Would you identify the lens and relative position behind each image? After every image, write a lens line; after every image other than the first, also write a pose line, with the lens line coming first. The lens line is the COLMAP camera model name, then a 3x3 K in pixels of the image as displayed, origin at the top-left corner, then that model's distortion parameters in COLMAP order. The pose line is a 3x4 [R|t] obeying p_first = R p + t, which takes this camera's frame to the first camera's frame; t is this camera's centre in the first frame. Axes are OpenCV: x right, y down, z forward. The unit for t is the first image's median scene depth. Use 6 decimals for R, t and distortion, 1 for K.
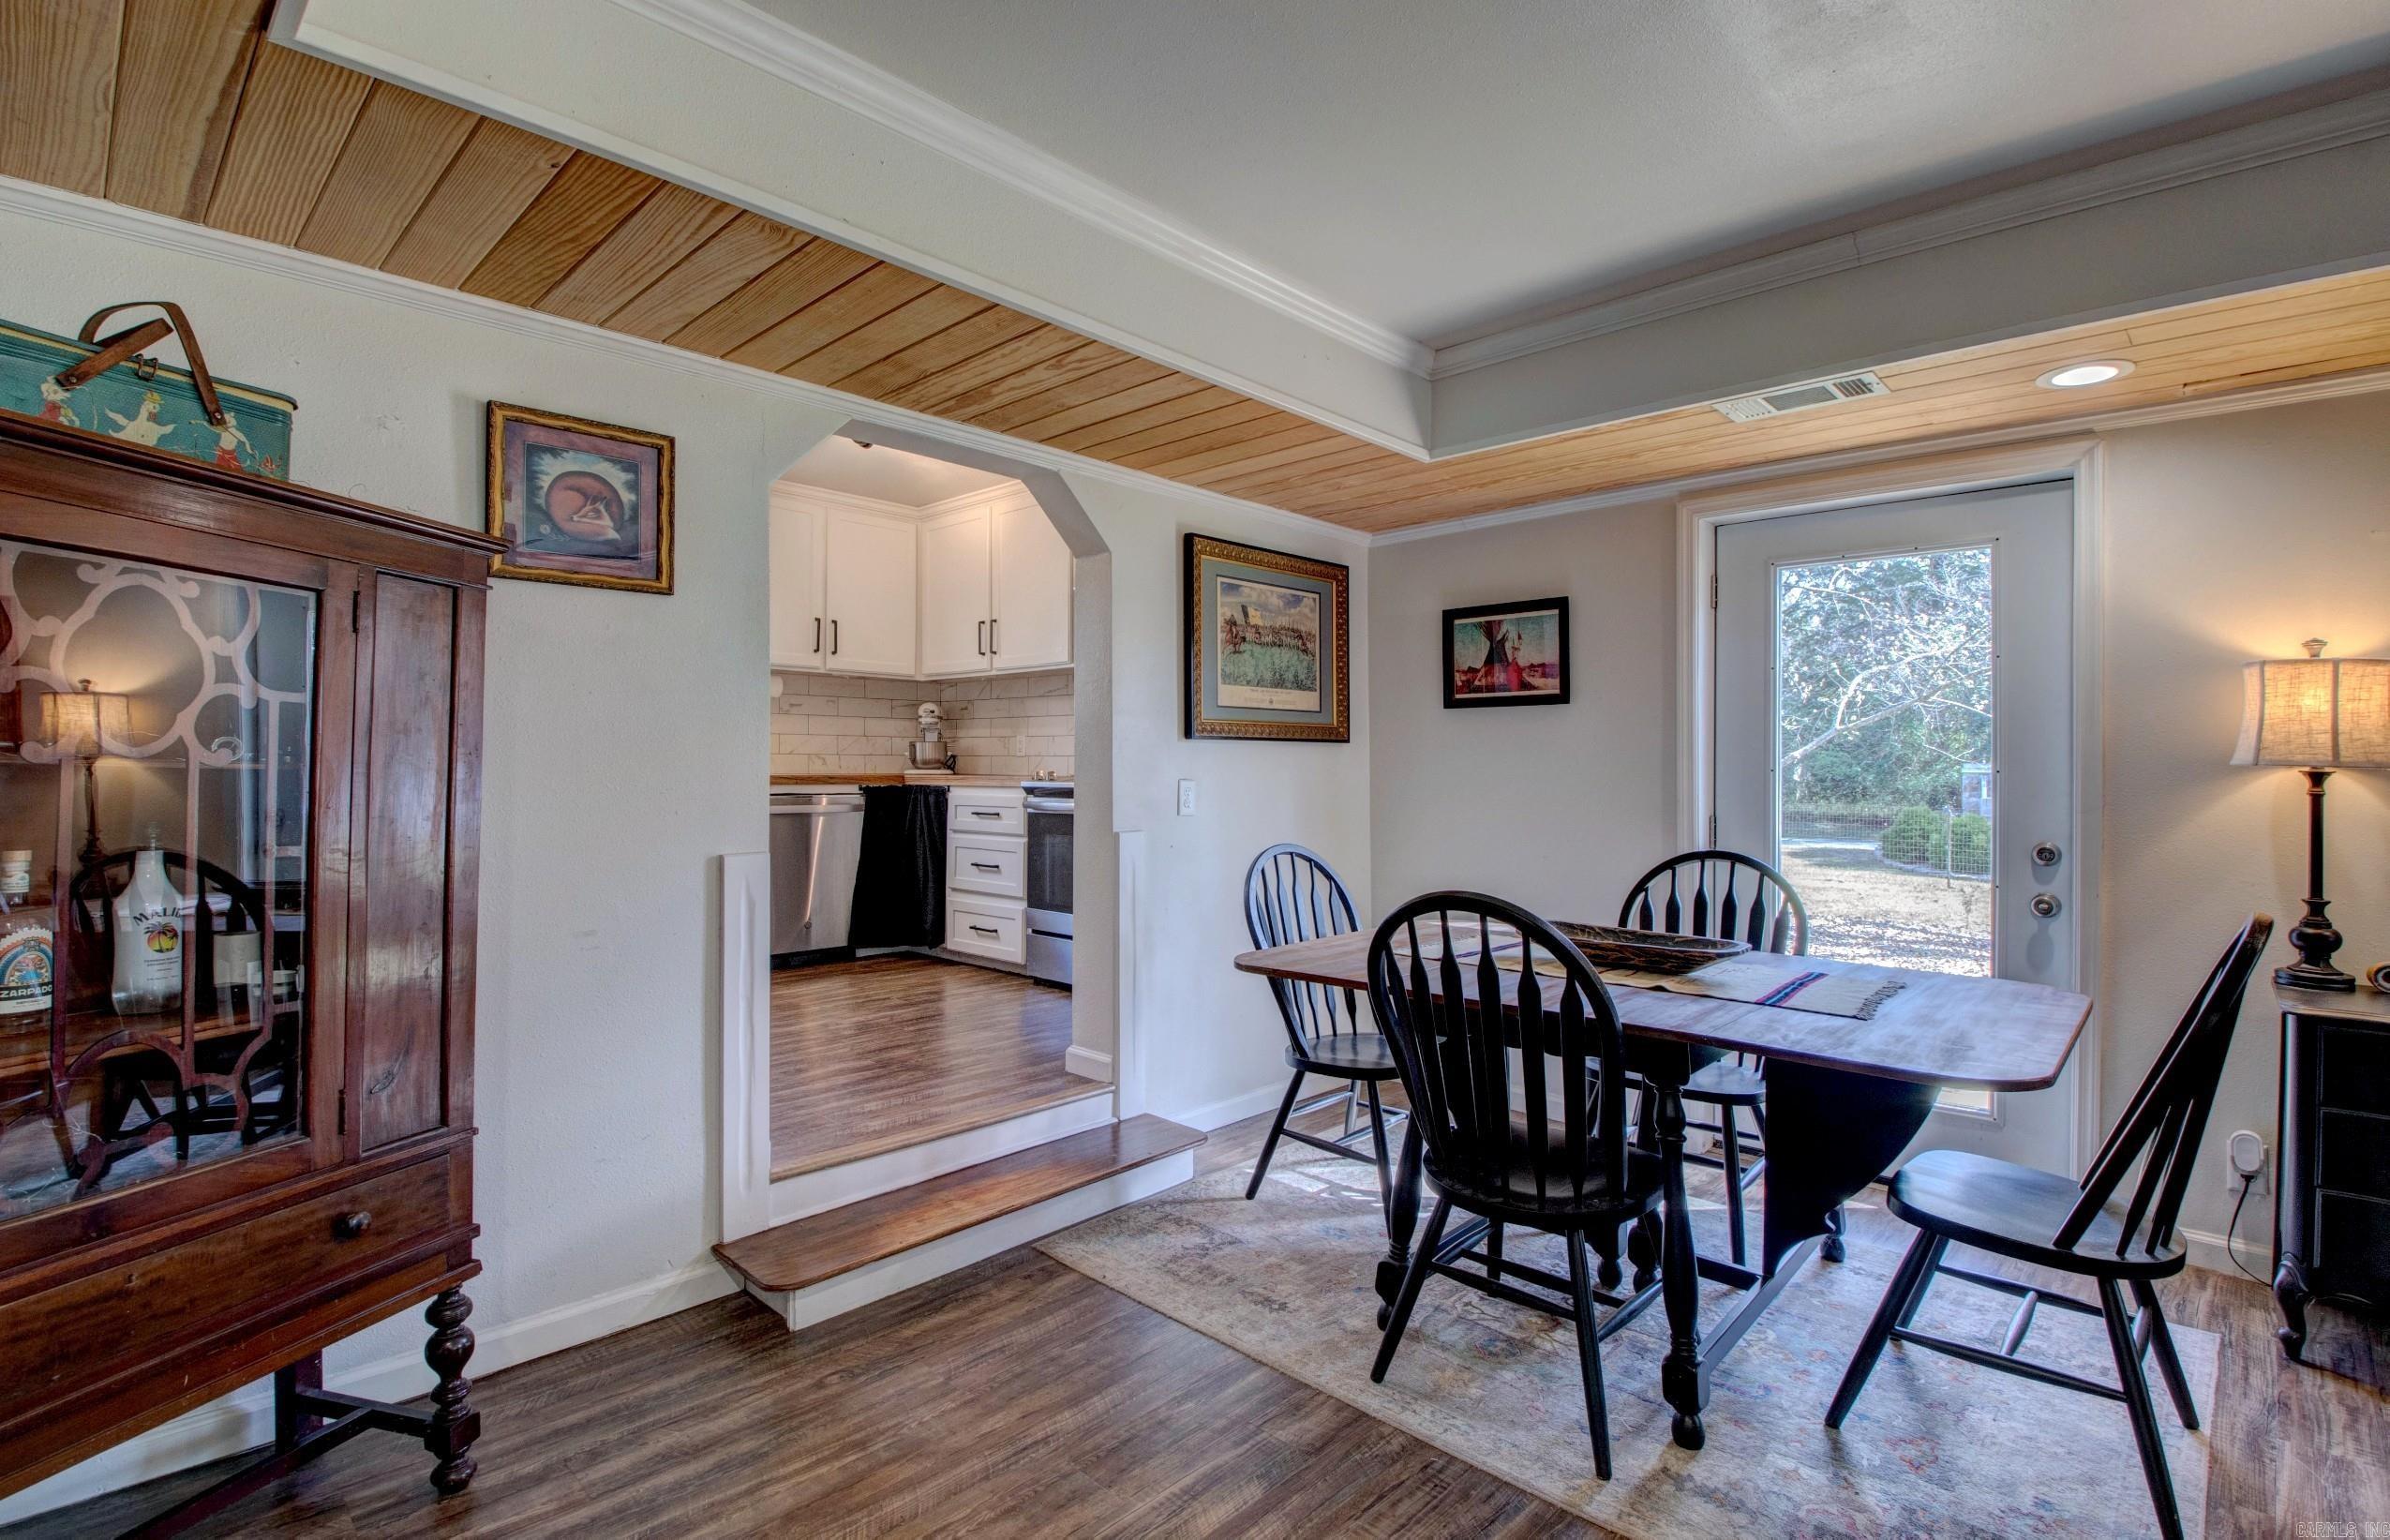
lens RADIAL K [[1091.6, 0, 1190.9], [0, 1091.6, 765.8], [0, 0, 1]] dist [0.000966, -0.016606]
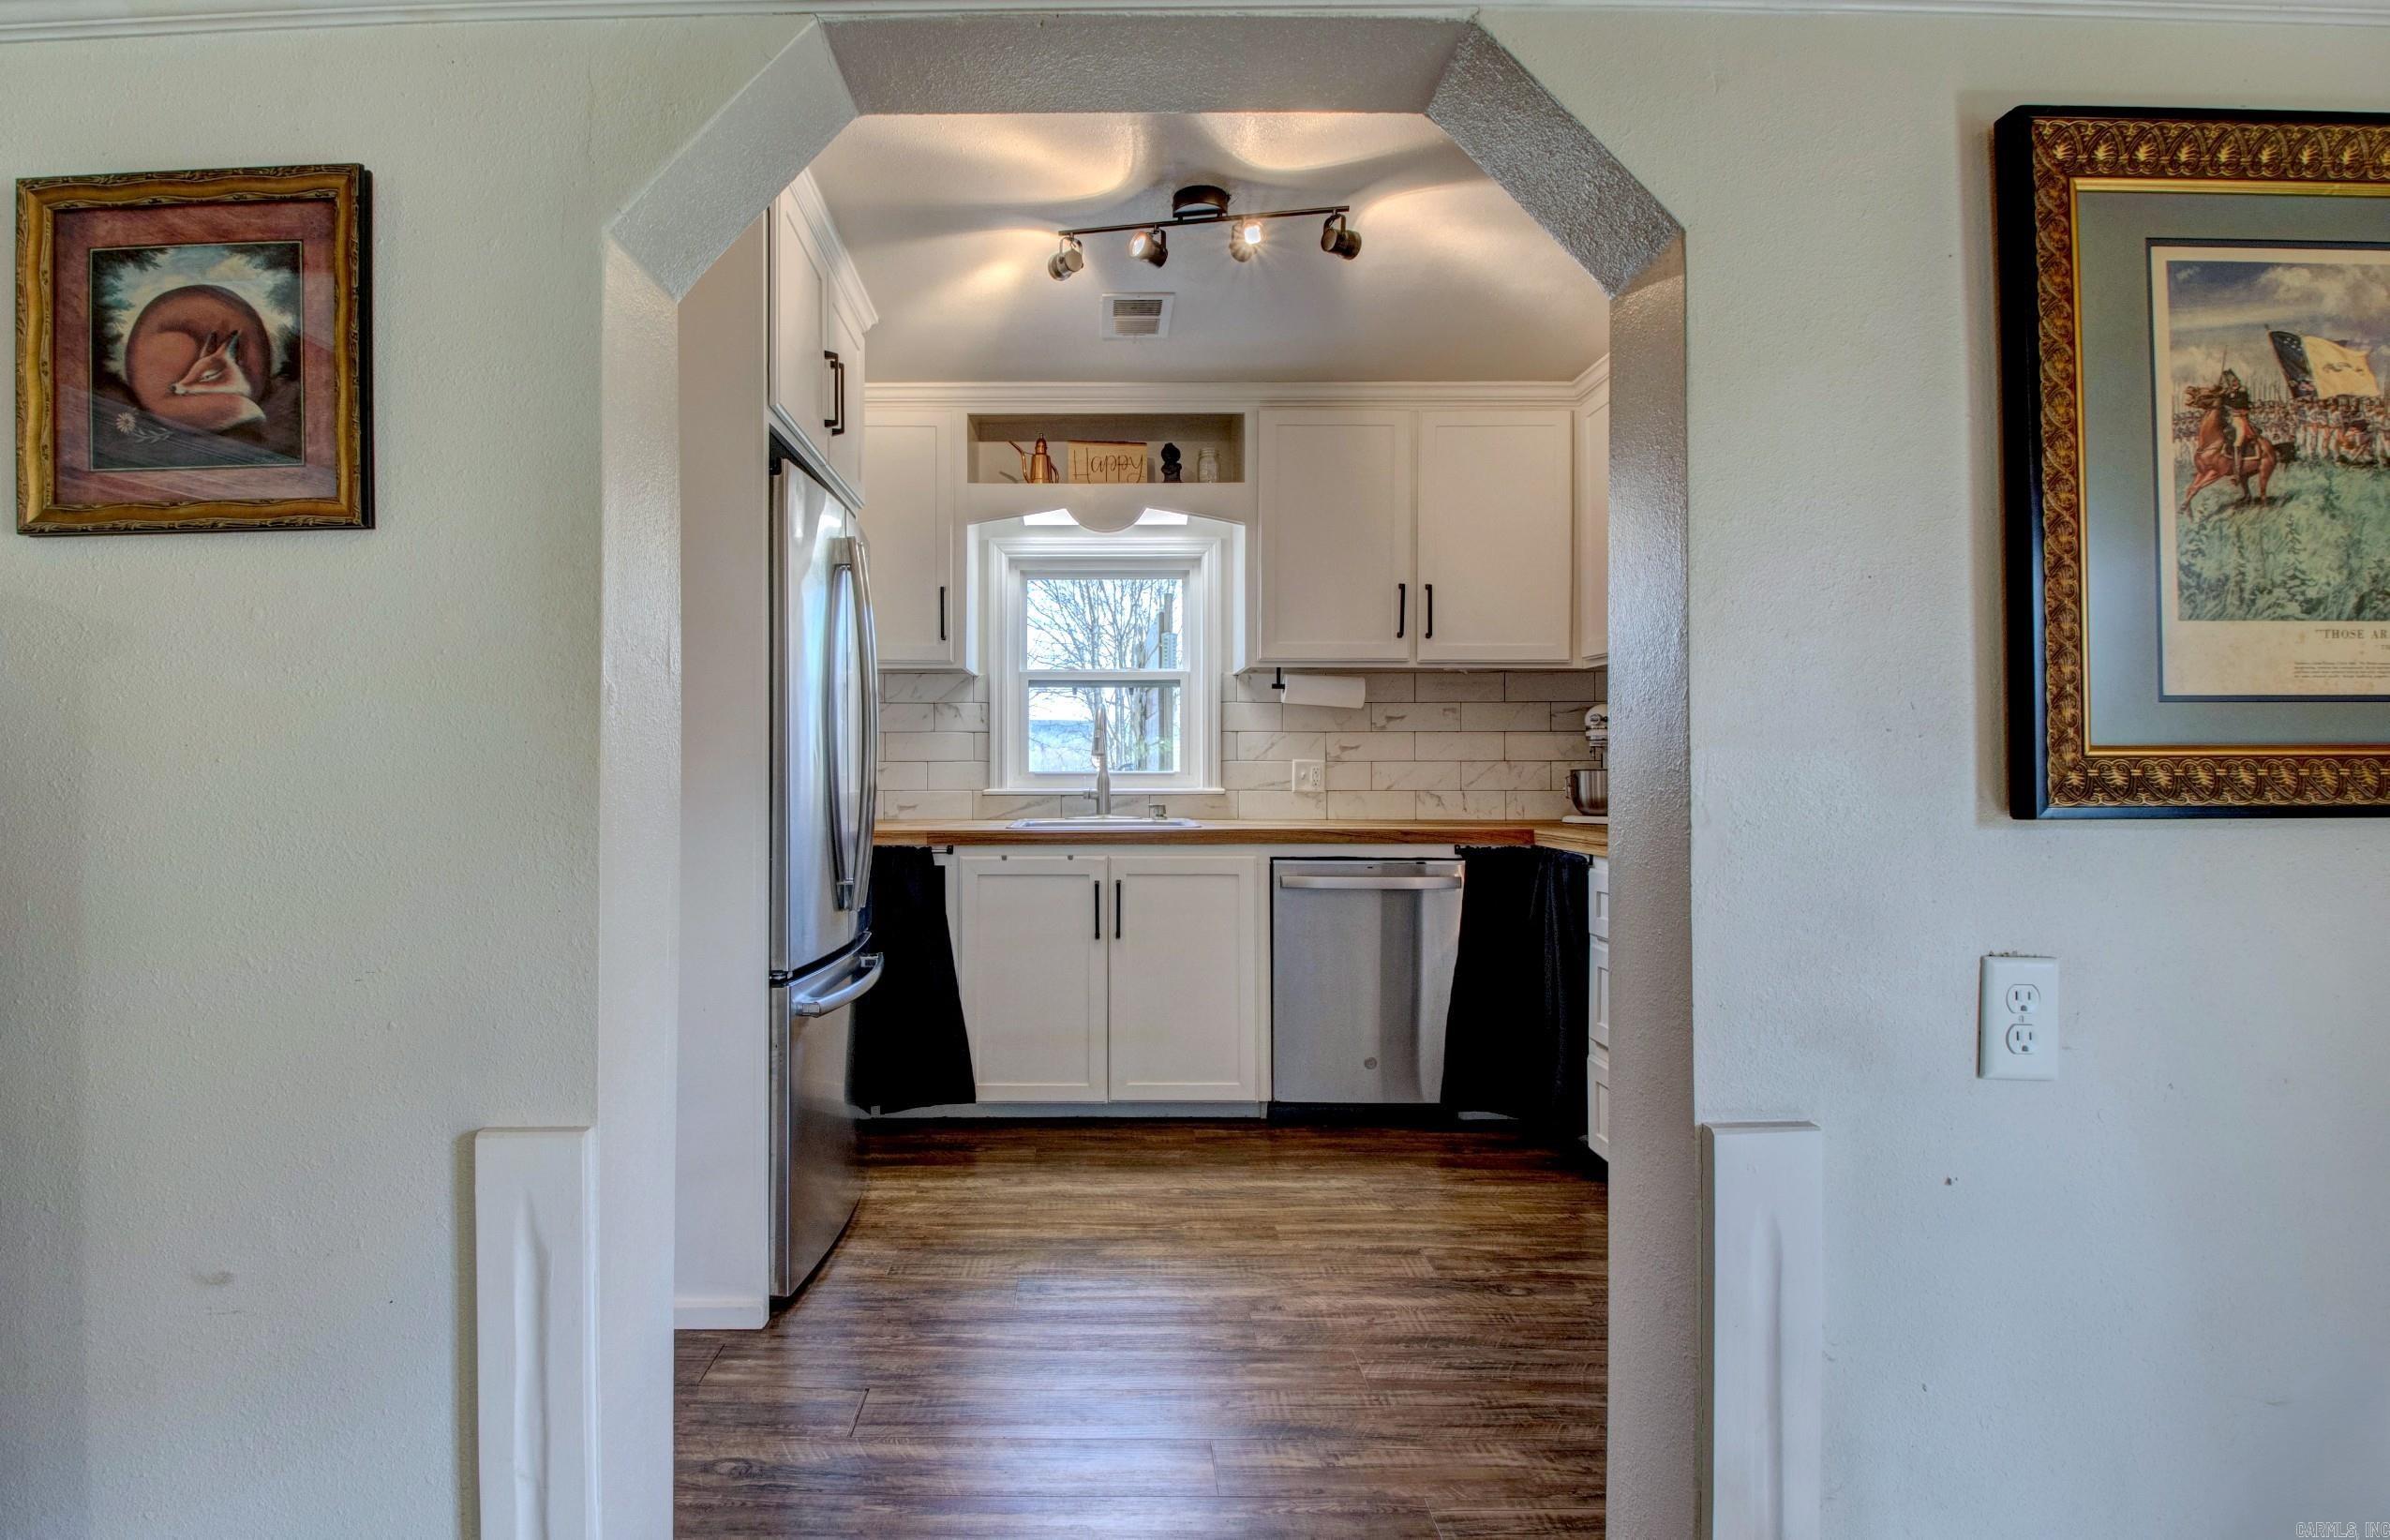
lens RADIAL K [[1156.7, 0, 1138.8], [0, 1156.7, 765.4], [0, 0, 1]] dist [-0.026493, -0.000331]
pose [[0.708440, -0.009977, -0.705701, 0.054616], [0.008836, 0.999947, -0.005266, -0.047676], [0.705716, -0.002505, 0.708491, 0.760830]]
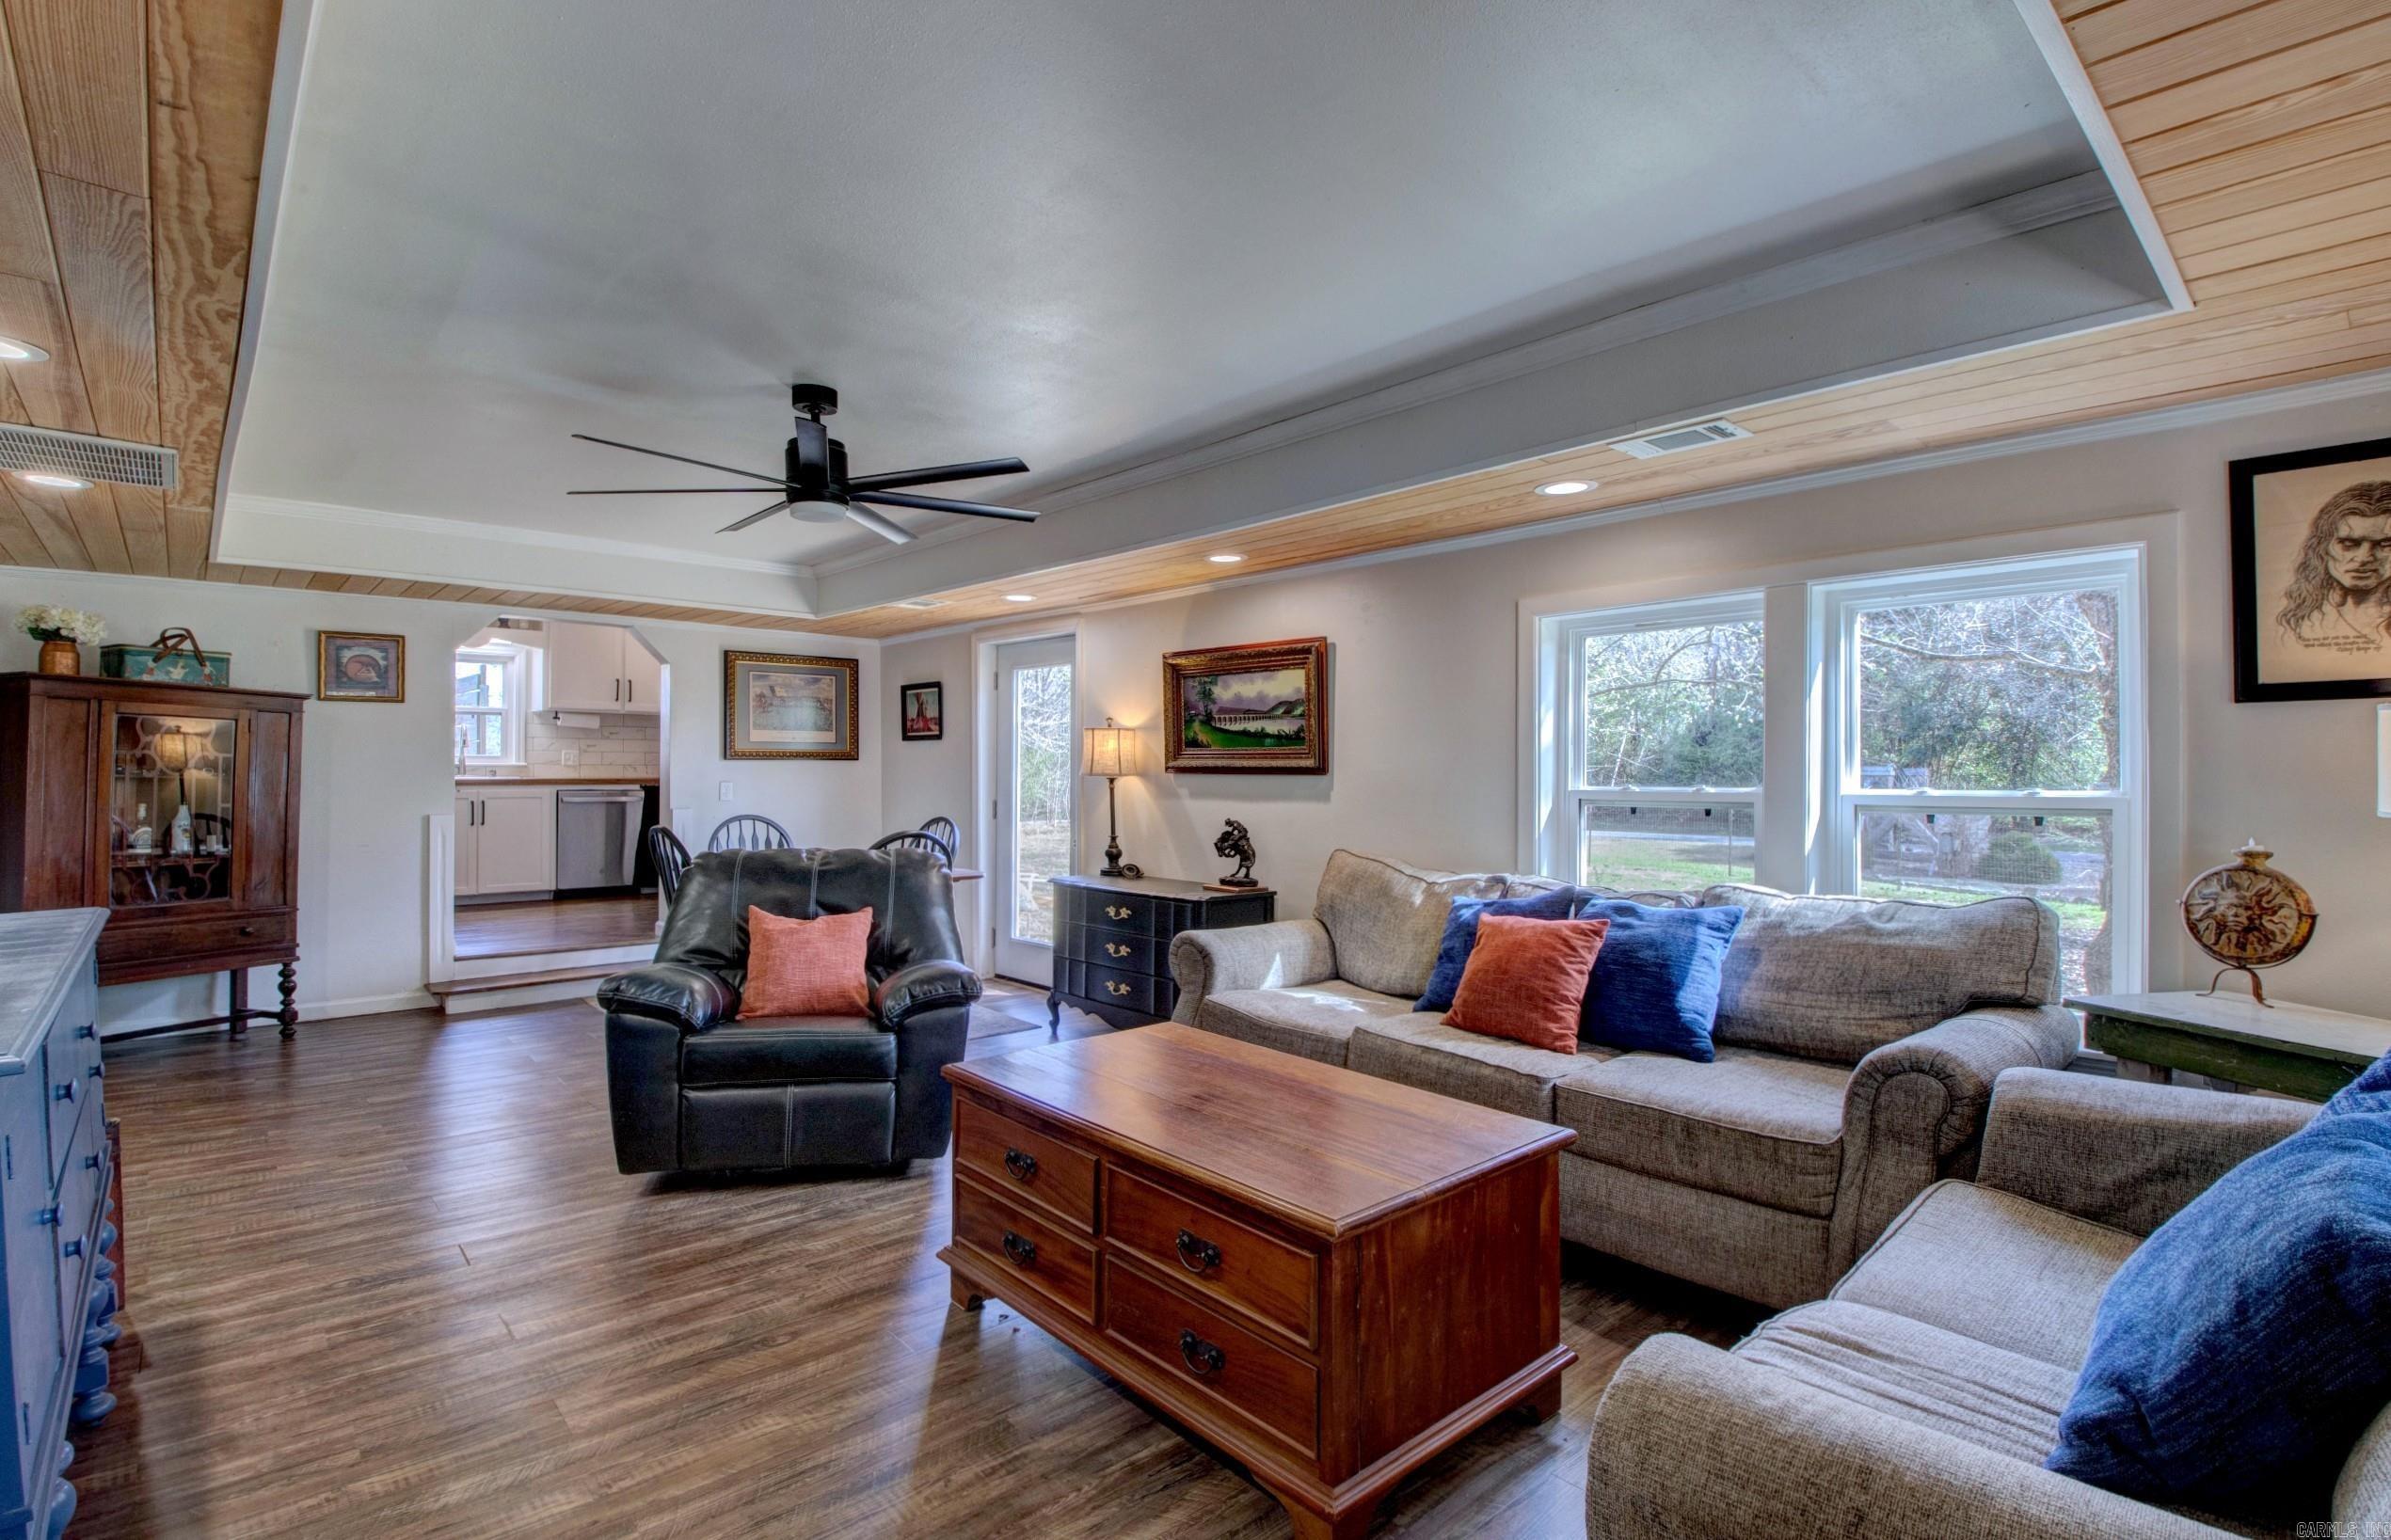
lens RADIAL K [[1122.7, 0, 1291.1], [0, 1122.7, 766.5], [0, 0, 1]] dist [-0.042549, -0.001124]
pose [[0.999951, -0.001349, -0.009778, 1.220565], [0.001362, 0.999998, 0.001388, -0.018668], [0.009776, -0.001401, 0.999951, -1.109711]]
